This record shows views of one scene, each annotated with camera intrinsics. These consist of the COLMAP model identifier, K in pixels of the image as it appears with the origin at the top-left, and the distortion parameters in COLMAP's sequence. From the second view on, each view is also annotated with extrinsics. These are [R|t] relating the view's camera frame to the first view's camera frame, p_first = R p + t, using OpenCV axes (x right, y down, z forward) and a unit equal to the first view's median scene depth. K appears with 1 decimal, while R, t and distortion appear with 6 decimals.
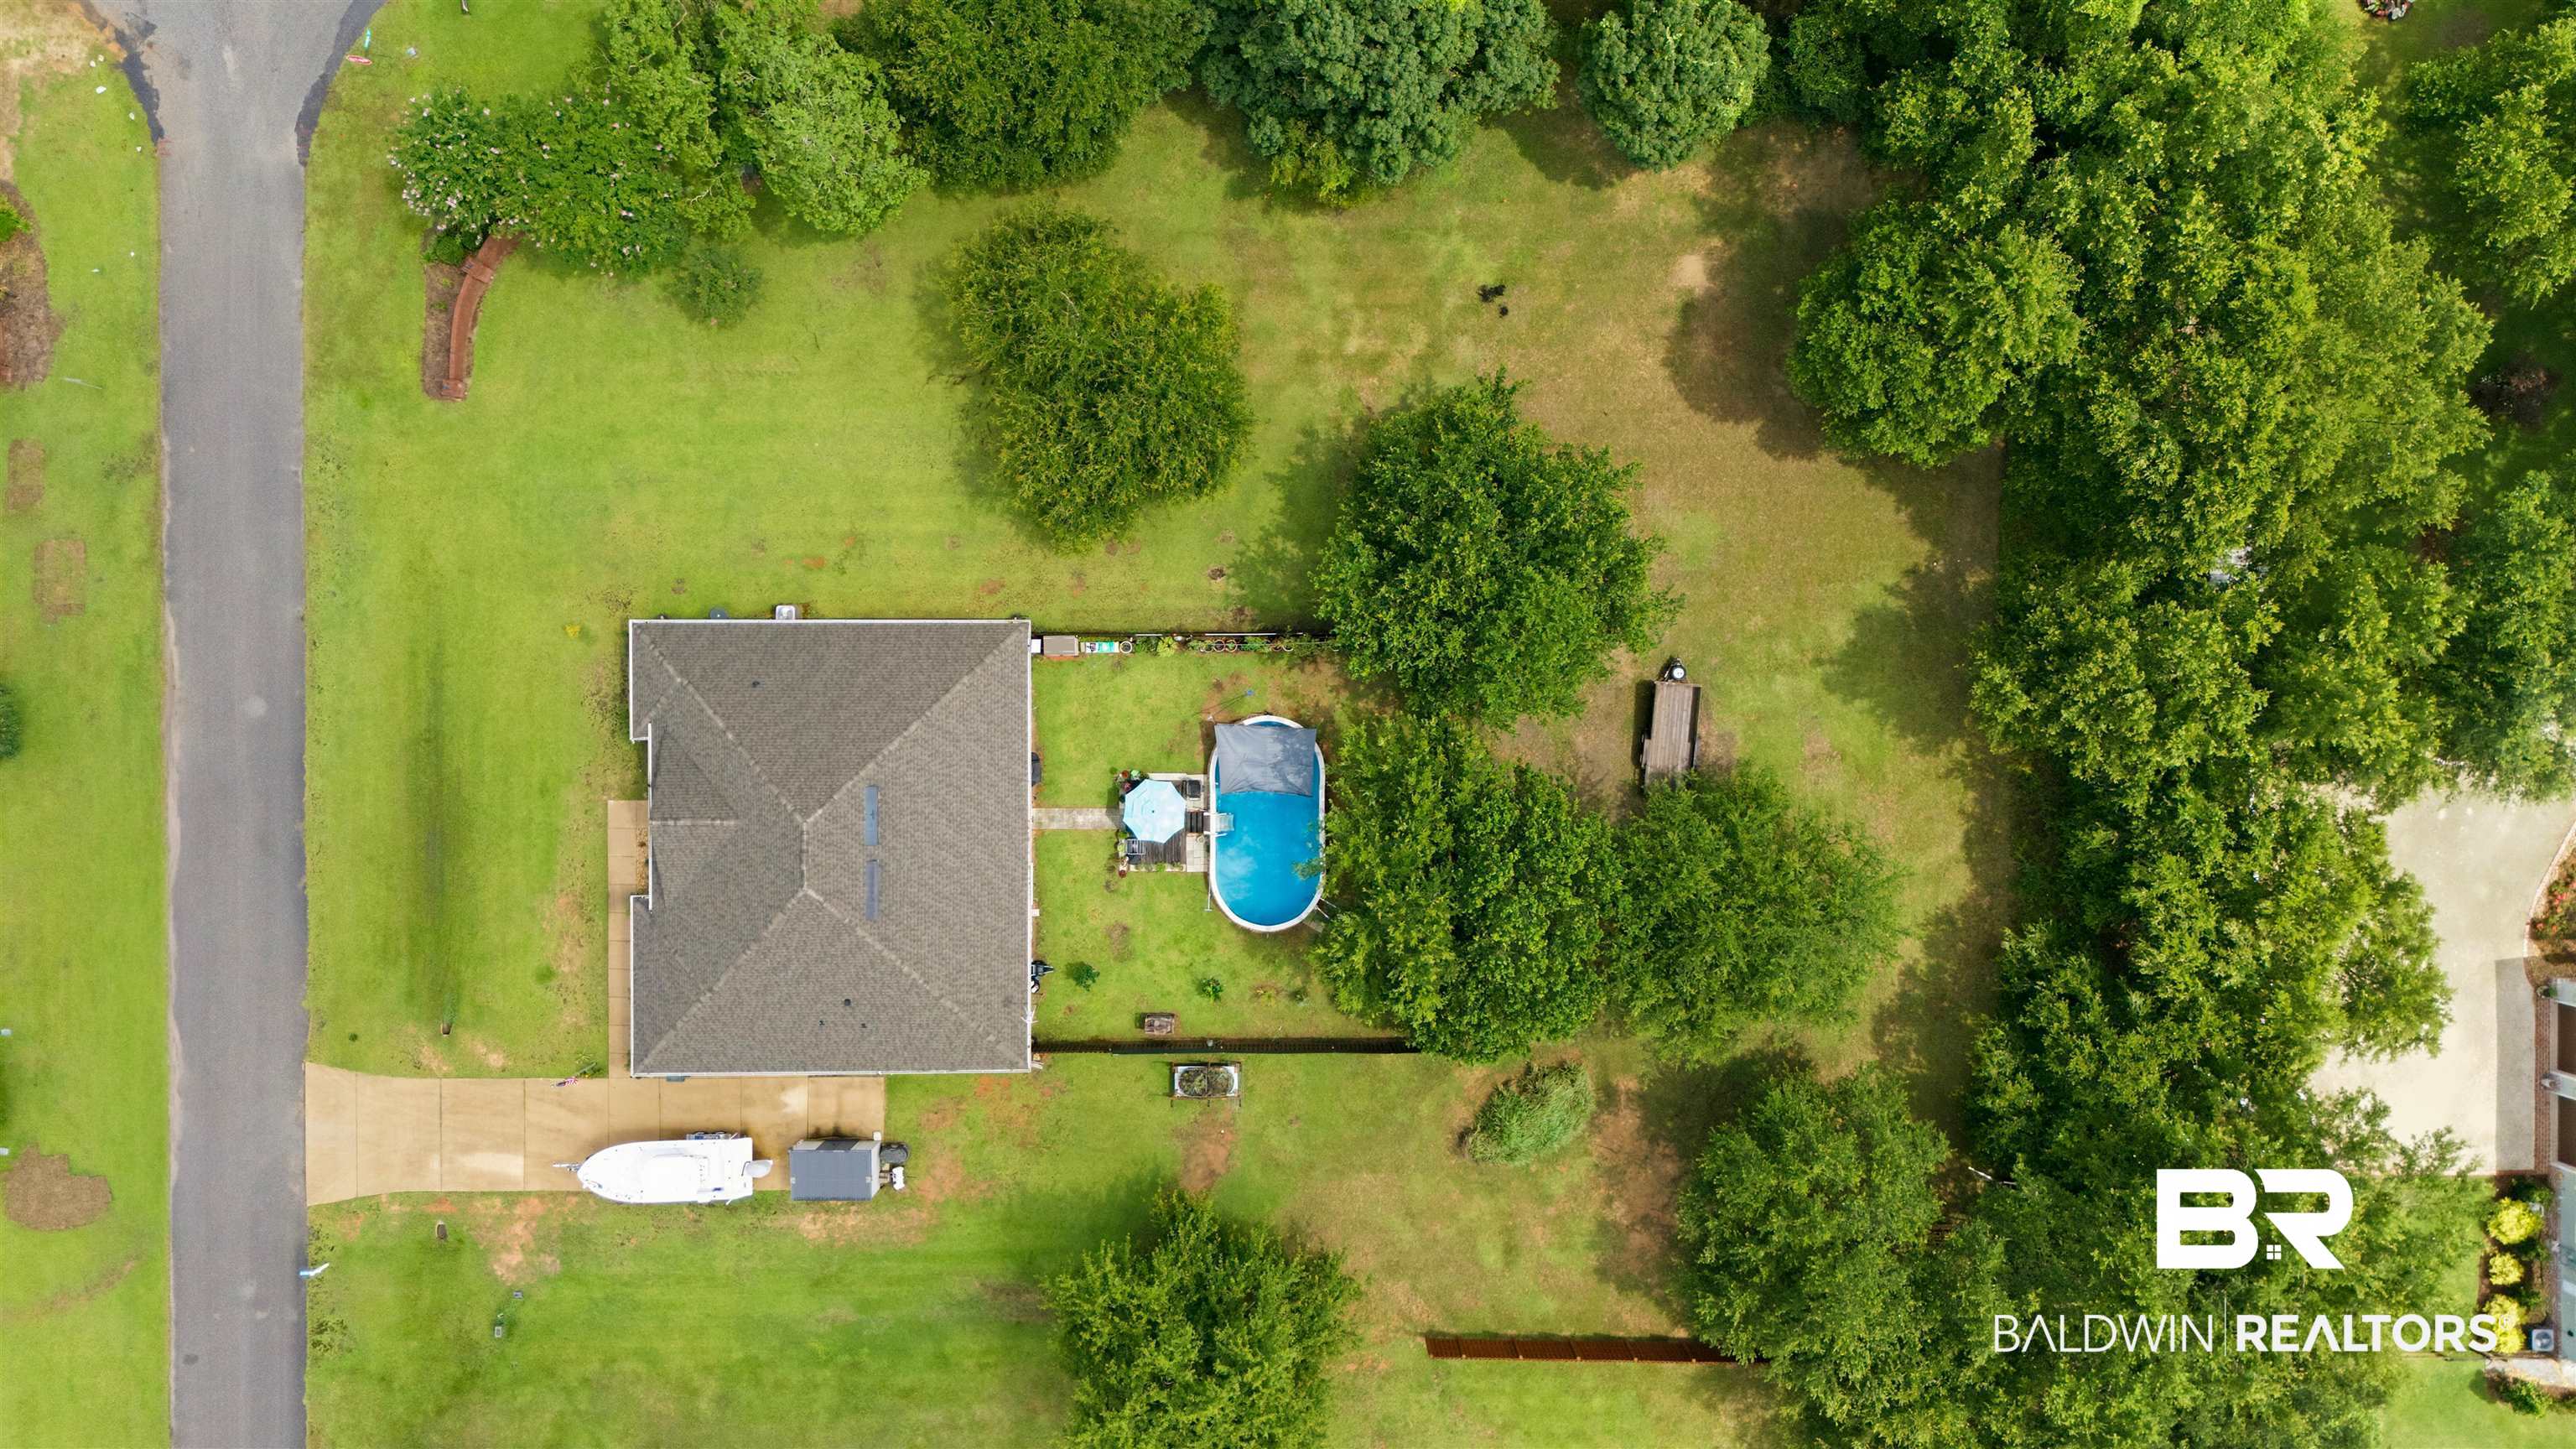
lens RADIAL K [[1882.5, 0, 1280.2], [0, 1882.5, 735.8], [0, 0, 1]] dist [0.080892, -0.074094]
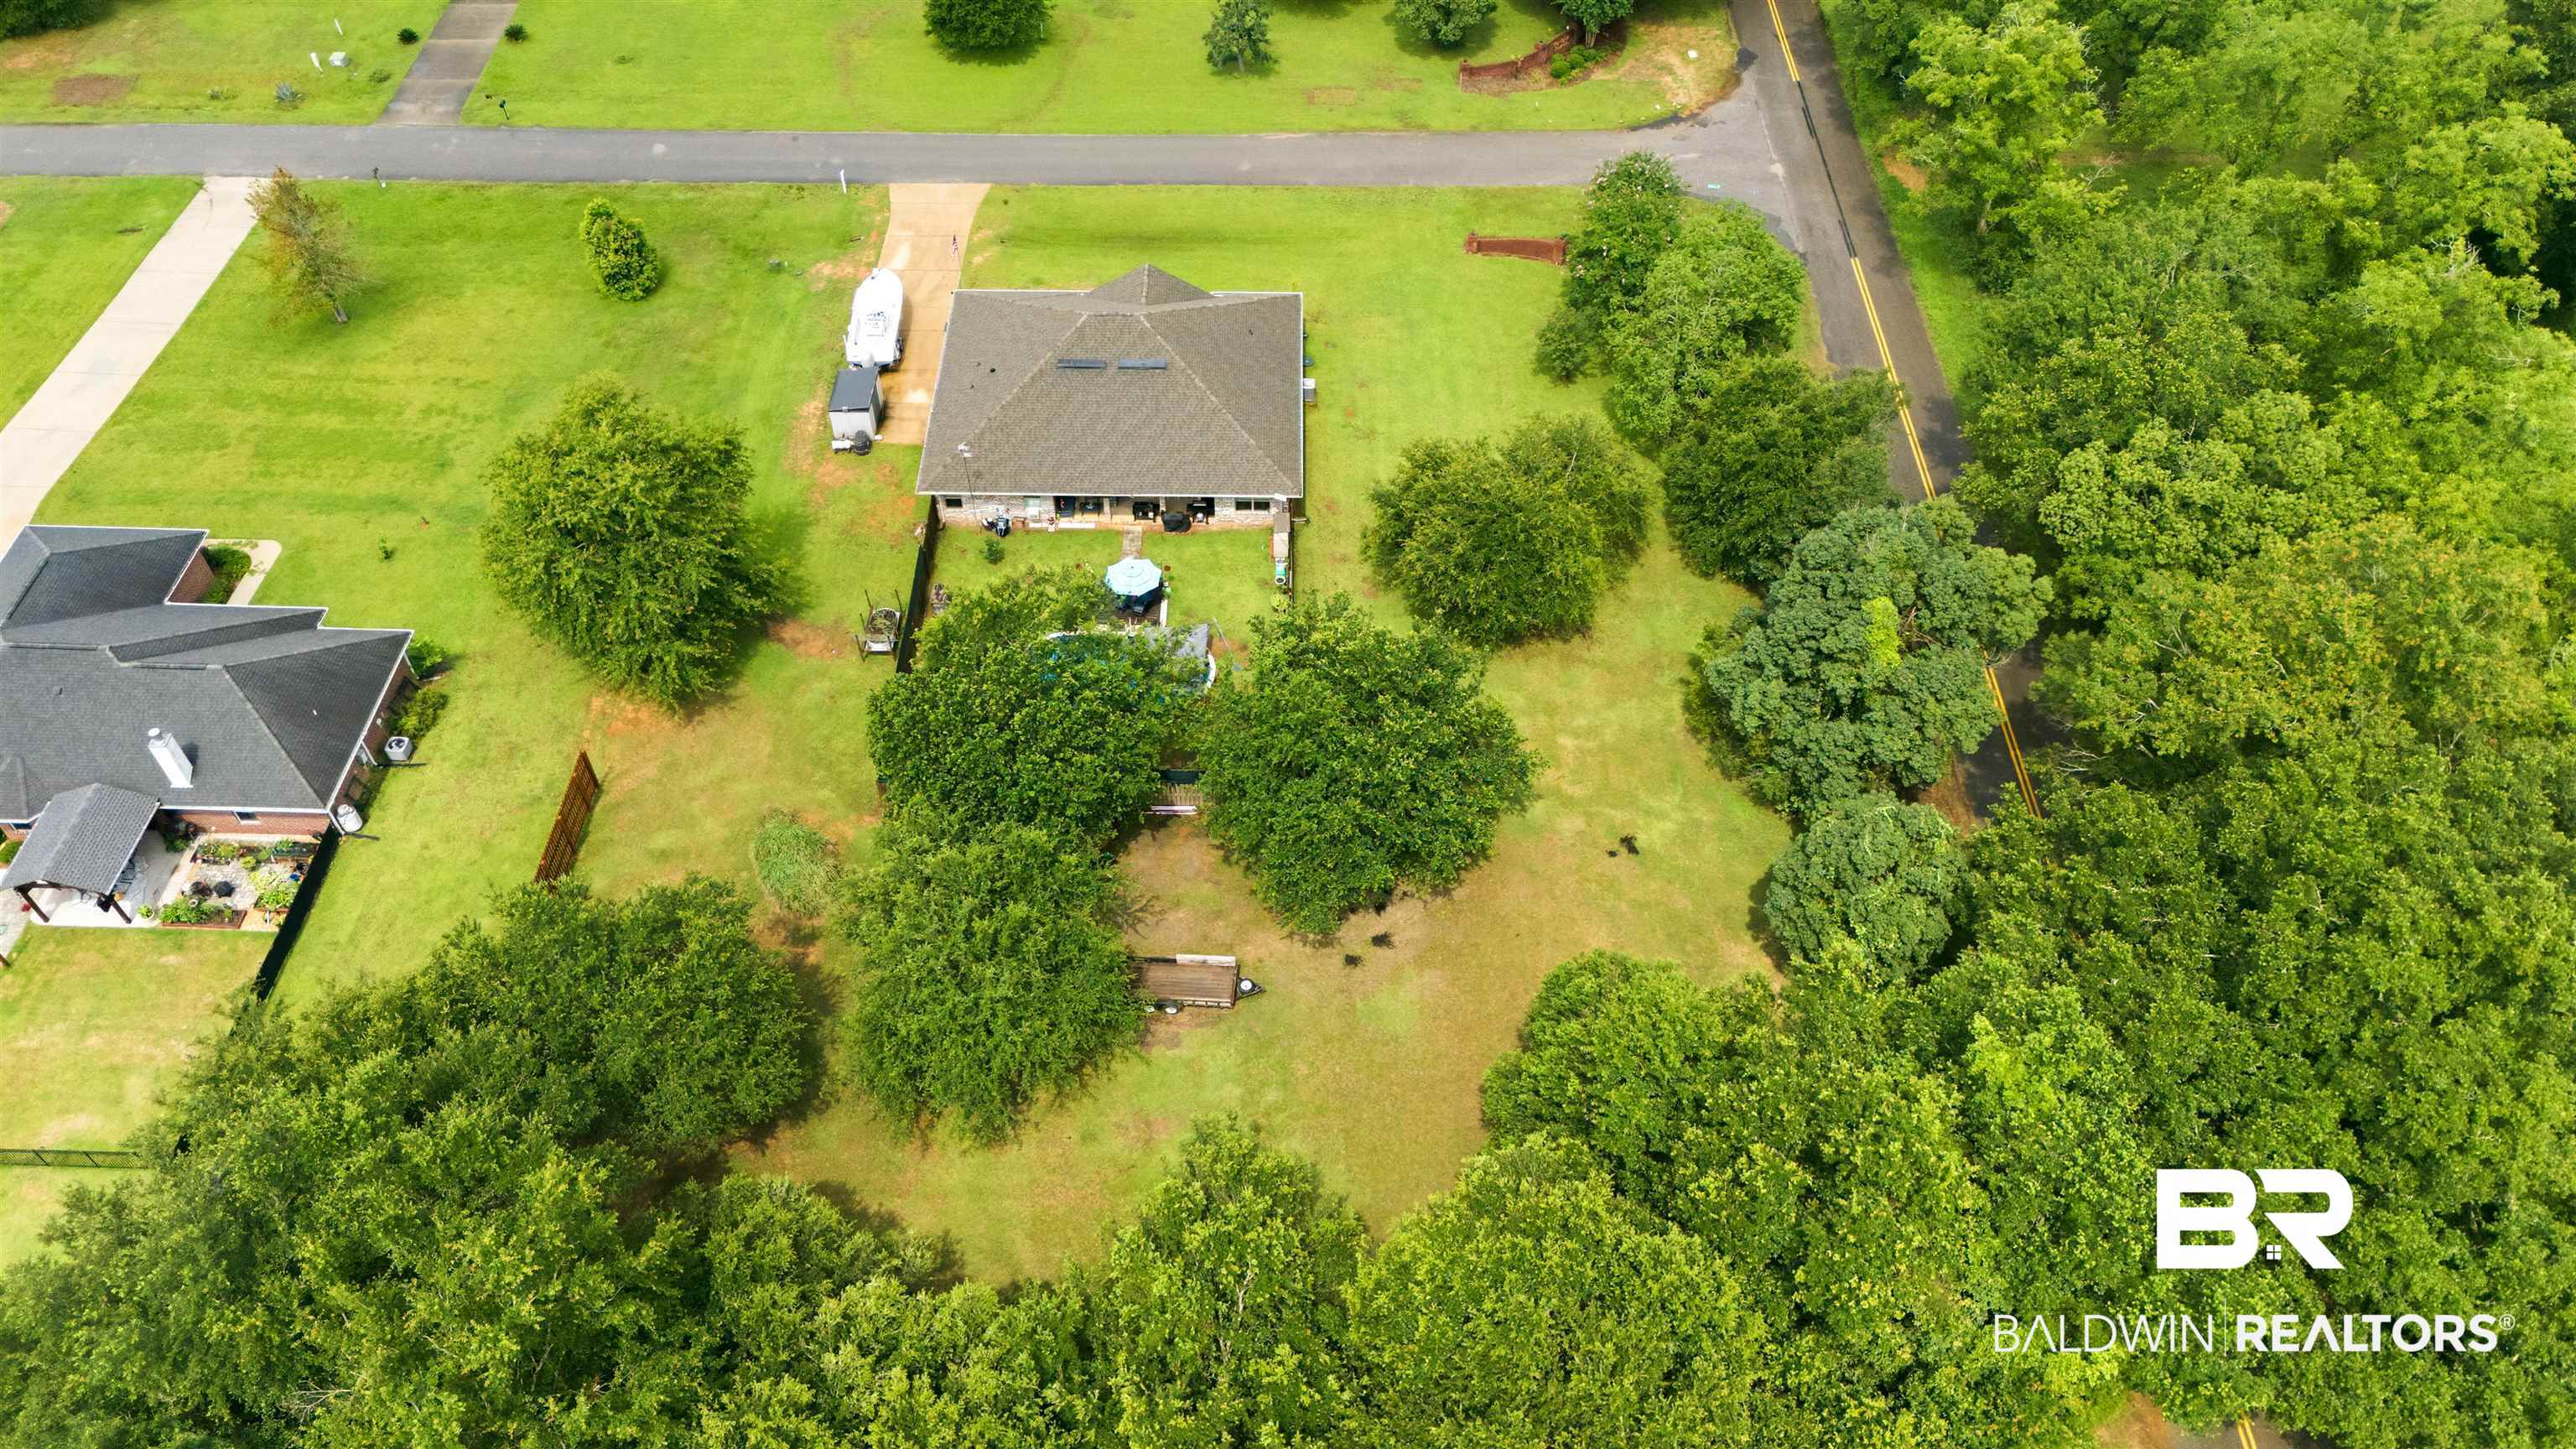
lens RADIAL K [[1882.5, 0, 1280.2], [0, 1882.5, 735.8], [0, 0, 1]] dist [0.080892, -0.074094]
pose [[-0.010055, 0.752356, -0.658680, 0.723651], [-0.999649, -0.023697, -0.011807, -0.035449], [-0.024492, 0.658330, 0.752331, 0.211728]]
